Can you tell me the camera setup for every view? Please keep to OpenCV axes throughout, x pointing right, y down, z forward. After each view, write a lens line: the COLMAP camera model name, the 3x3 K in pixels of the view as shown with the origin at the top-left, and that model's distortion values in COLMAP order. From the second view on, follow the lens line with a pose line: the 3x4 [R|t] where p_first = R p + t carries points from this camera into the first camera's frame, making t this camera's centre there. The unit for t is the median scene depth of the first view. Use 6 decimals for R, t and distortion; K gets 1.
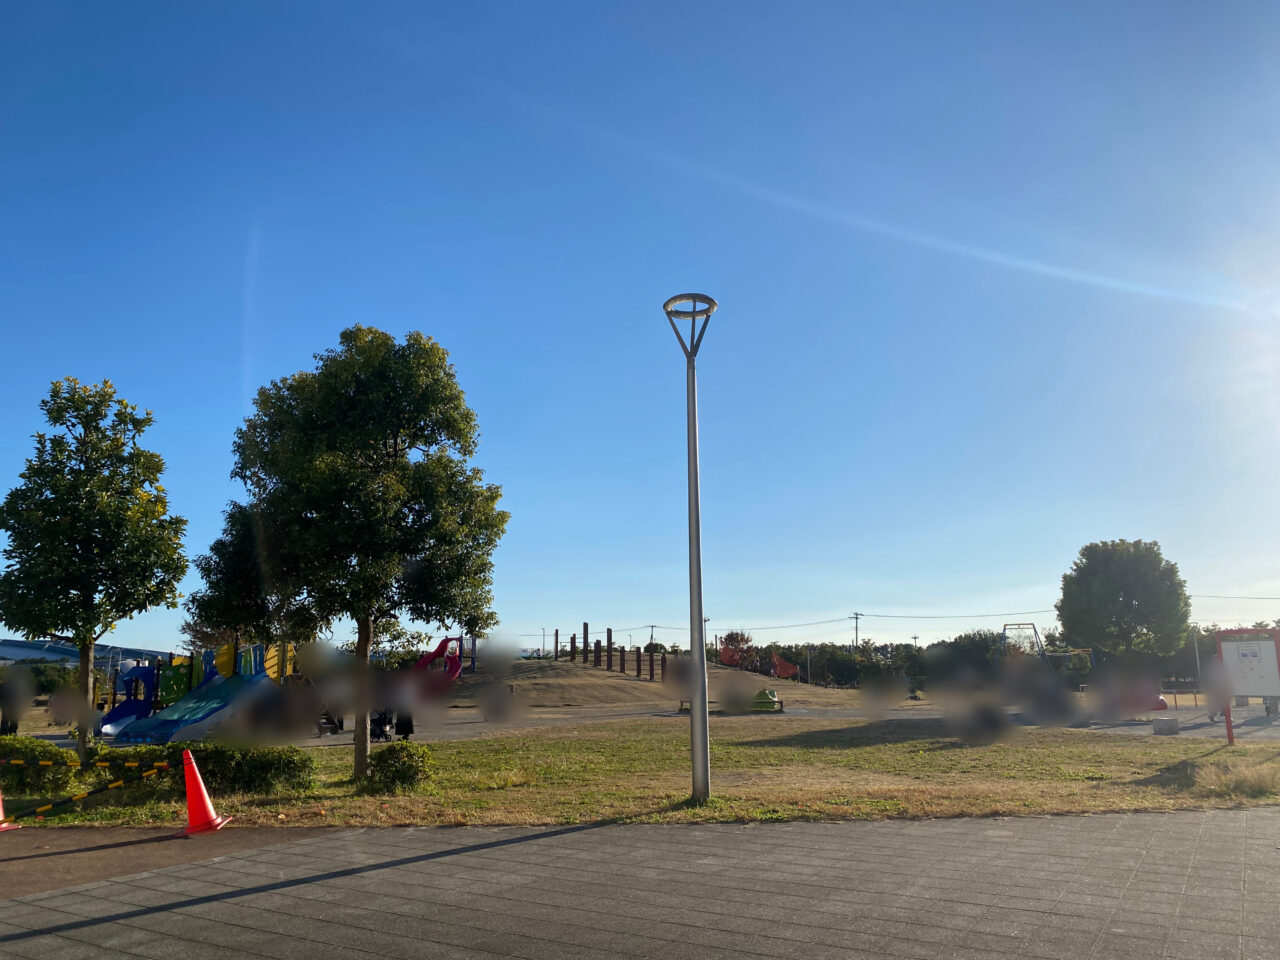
lens RADIAL K [[961.8, 0, 640.0], [0, 961.8, 480.0], [0, 0, 1]] dist [0.010280, 0.003812]
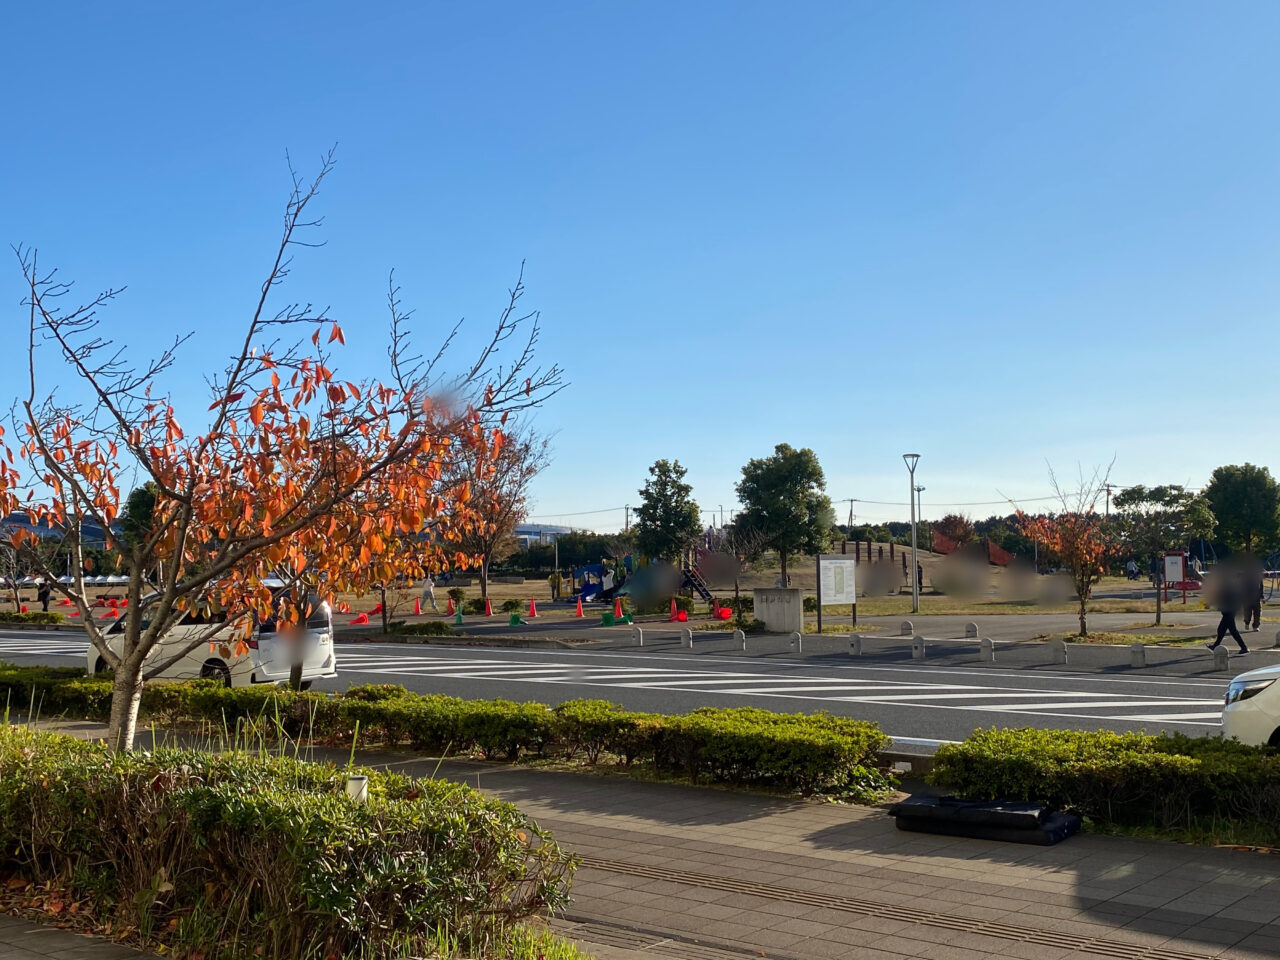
lens RADIAL K [[1448.6, 0, 640.0], [0, 1448.6, 480.0], [0, 0, 1]] dist [-0.005546, -0.000585]
pose [[0.992187, -0.009241, -0.124419, -0.166592], [0.027556, 0.988856, 0.146300, -0.577006], [0.121681, -0.148585, 0.981385, -2.601706]]
